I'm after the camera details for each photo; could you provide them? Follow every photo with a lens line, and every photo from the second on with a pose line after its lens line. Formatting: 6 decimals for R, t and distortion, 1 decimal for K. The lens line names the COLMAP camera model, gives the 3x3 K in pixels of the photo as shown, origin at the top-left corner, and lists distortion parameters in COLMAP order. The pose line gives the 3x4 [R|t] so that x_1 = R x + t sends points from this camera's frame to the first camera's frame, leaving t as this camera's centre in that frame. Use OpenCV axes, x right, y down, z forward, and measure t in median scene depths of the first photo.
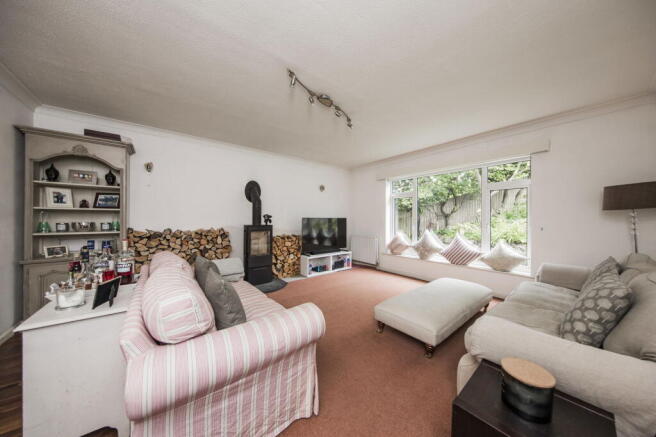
lens RADIAL K [[222.4, 0, 329.9], [0, 222.4, 216.7], [0, 0, 1]] dist [0.001273, 0.000008]
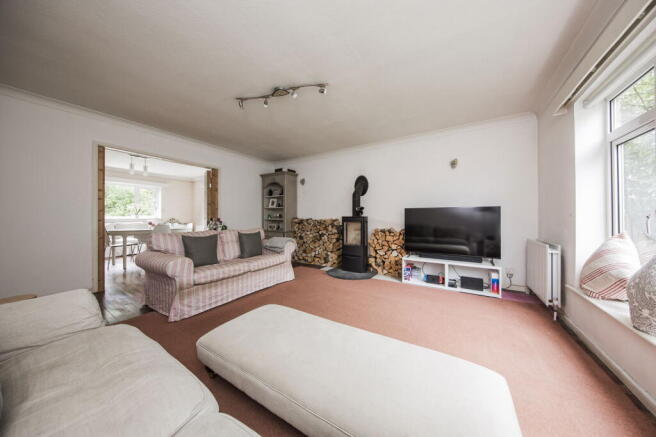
lens RADIAL K [[212.4, 0, 330.2], [0, 212.4, 217.2], [0, 0, 1]] dist [0.000604, -0.000012]
pose [[0.288431, -0.001960, -0.957499, 0.580861], [0.010052, 0.999949, 0.000982, 0.035596], [0.957448, -0.009908, 0.288436, 0.551962]]
